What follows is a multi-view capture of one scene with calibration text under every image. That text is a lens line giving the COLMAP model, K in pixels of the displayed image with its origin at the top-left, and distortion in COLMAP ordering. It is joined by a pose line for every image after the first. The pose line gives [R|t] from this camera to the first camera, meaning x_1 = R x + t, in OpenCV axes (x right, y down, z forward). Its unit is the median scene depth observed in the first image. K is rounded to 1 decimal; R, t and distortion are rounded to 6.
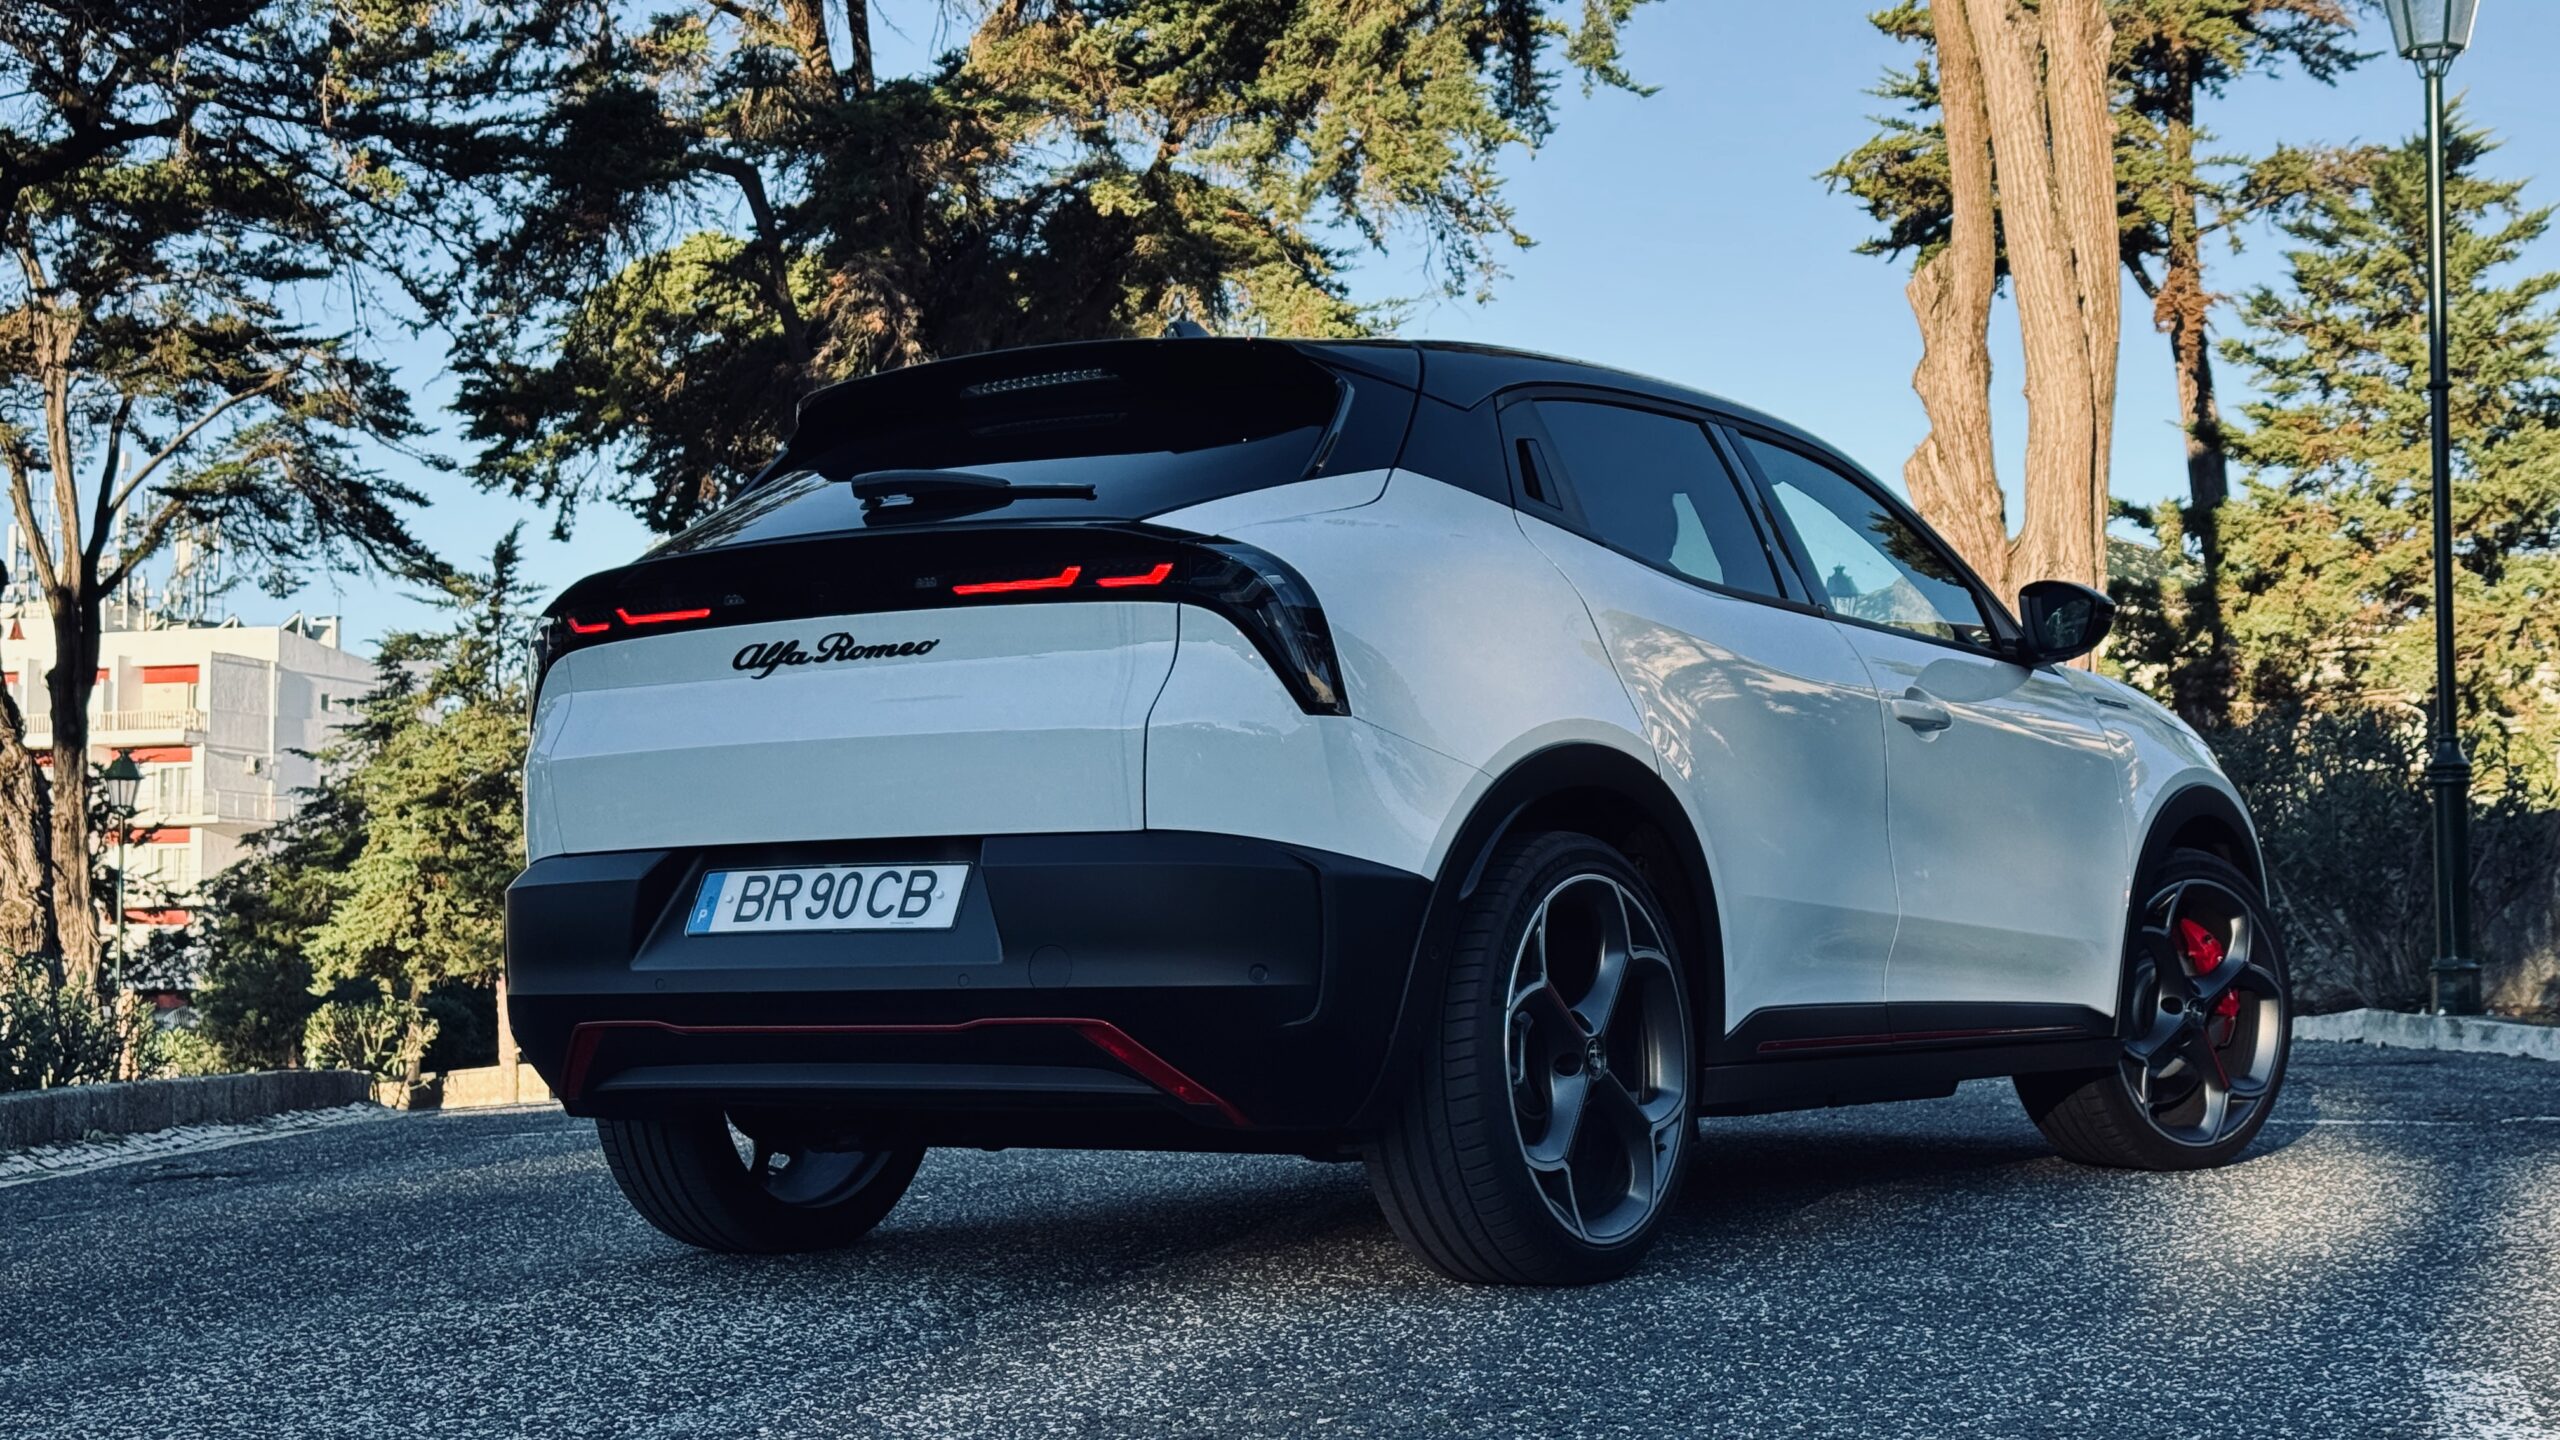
lens RADIAL K [[3477.6, 0, 1280.0], [0, 3477.6, 720.0], [0, 0, 1]] dist [0.113358, -0.116090]
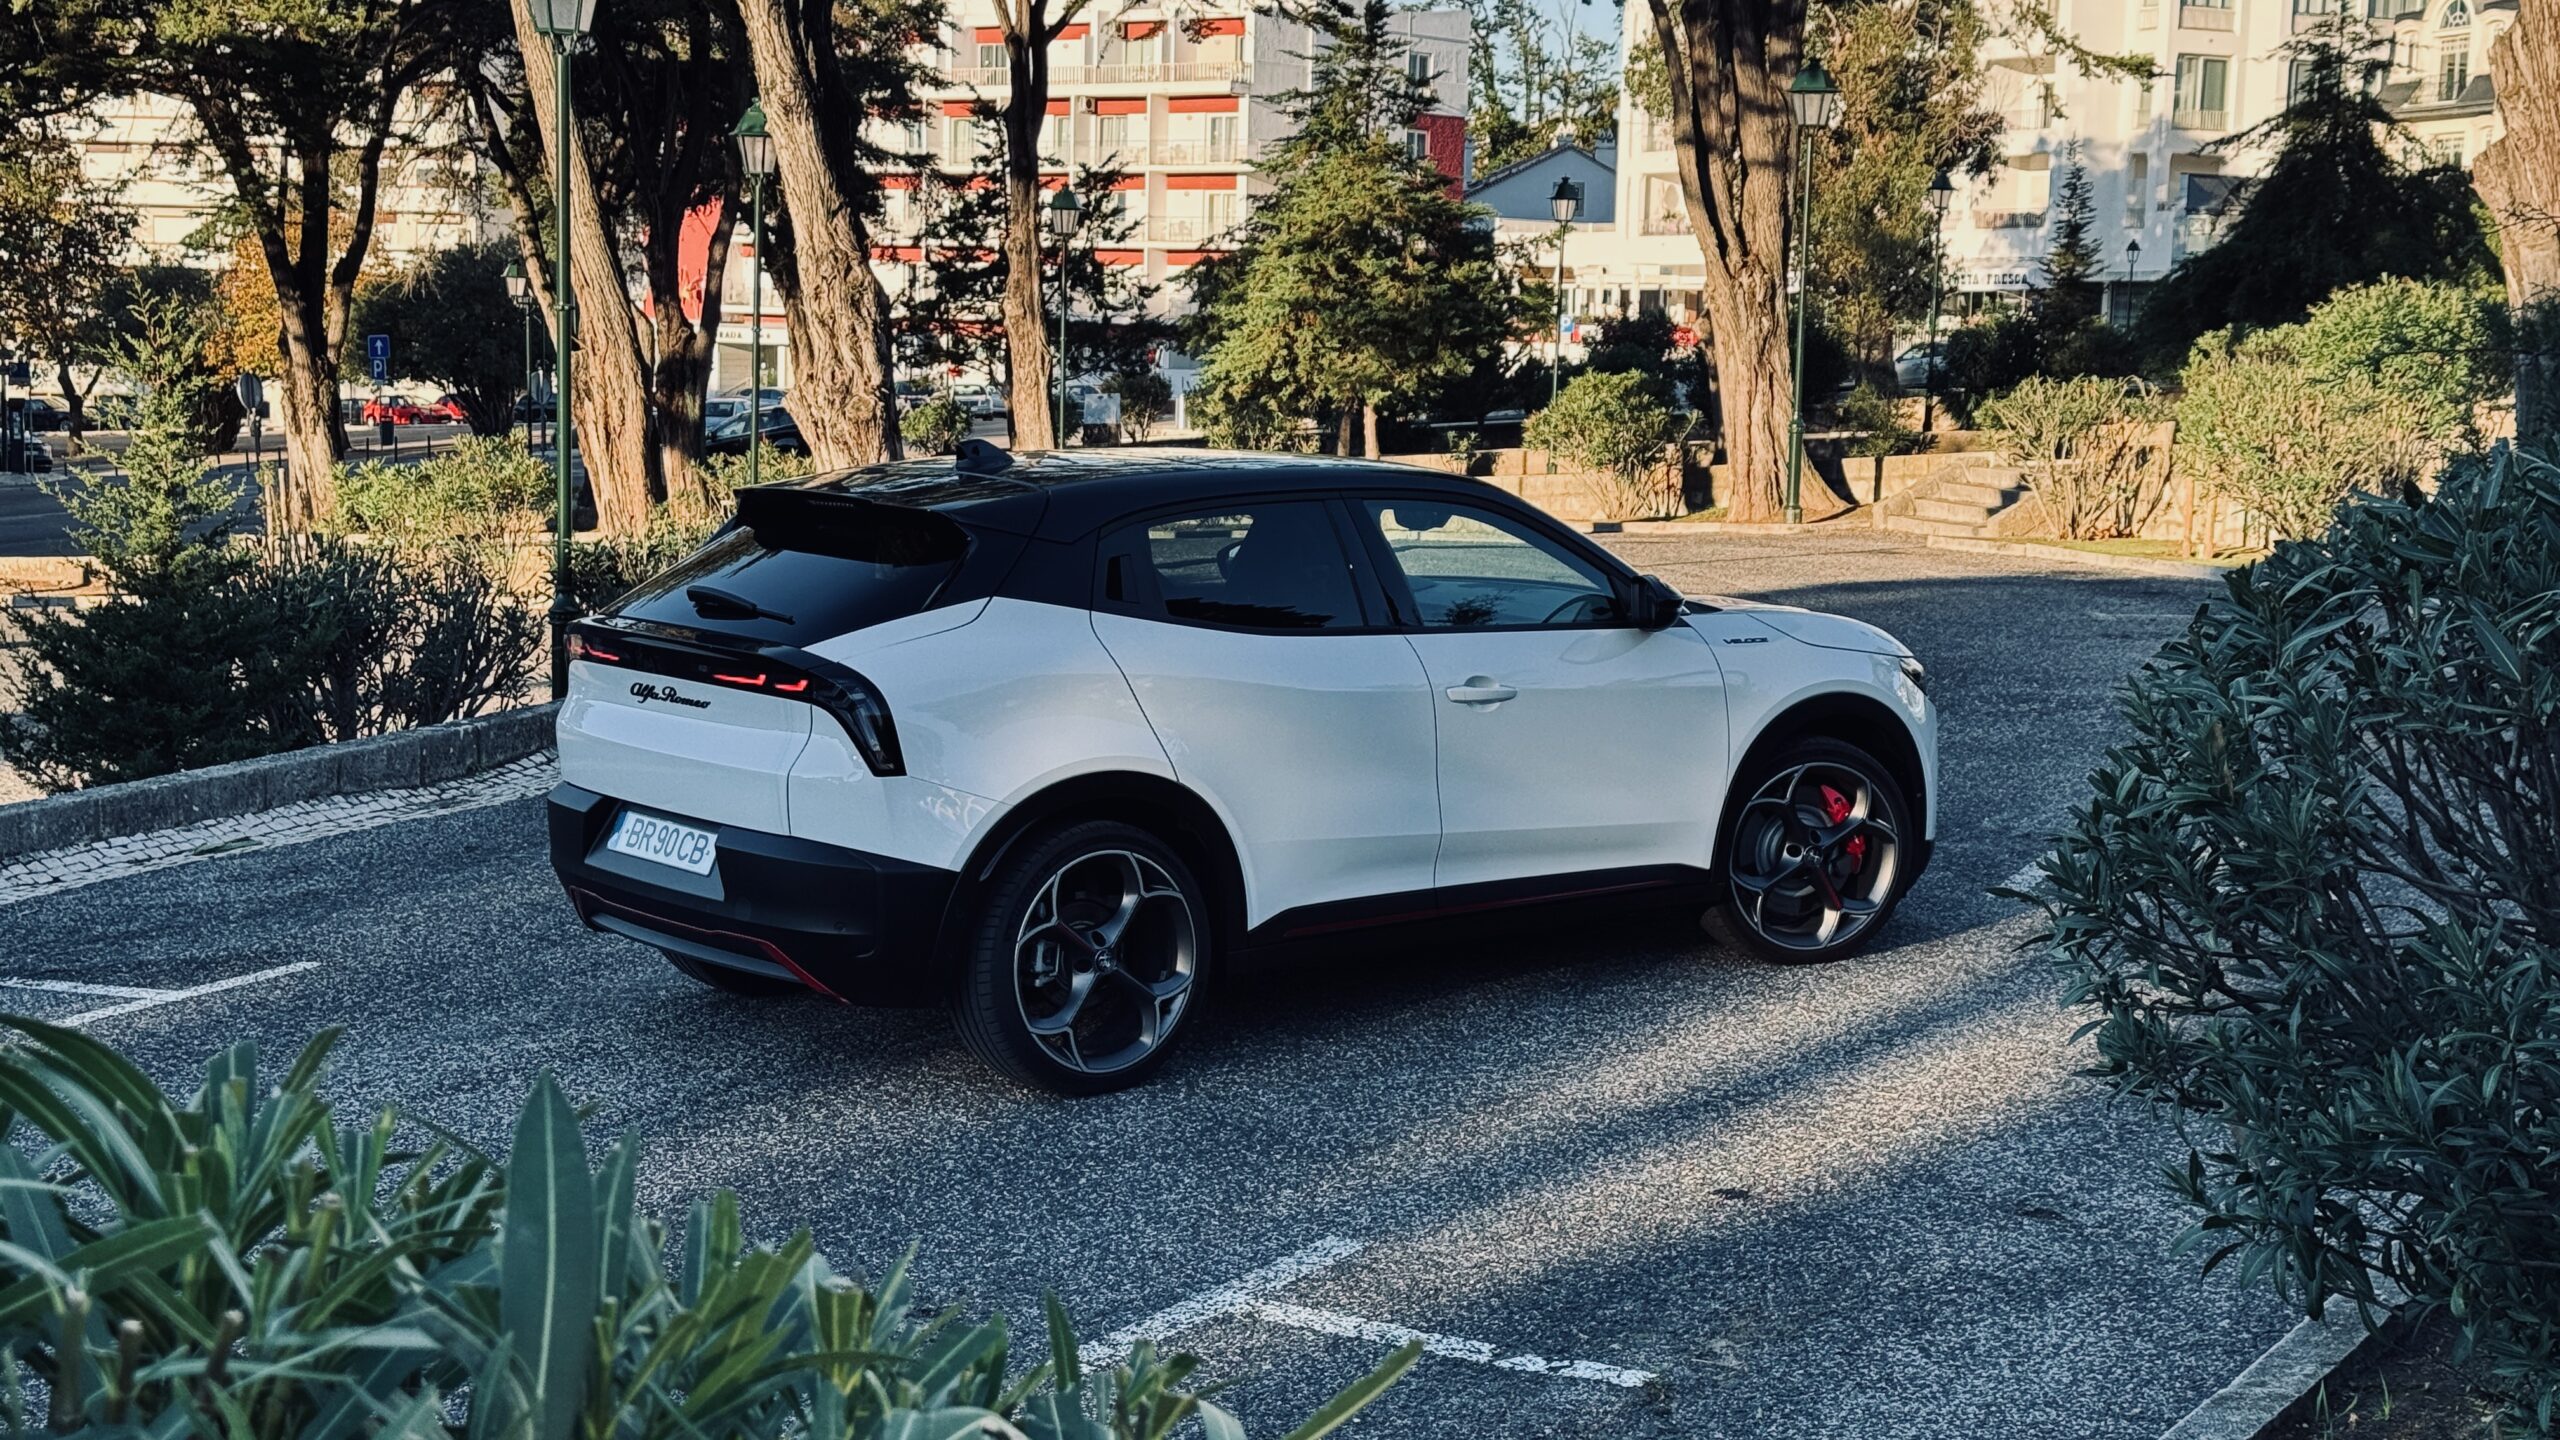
lens RADIAL K [[3477.6, 0, 1280.0], [0, 3477.6, 720.0], [0, 0, 1]] dist [0.113358, -0.116090]
pose [[0.952802, 0.059105, -0.297782, 0.090624], [0.000500, 0.980559, 0.196225, -0.046841], [0.303591, -0.187113, 0.934249, -0.067500]]
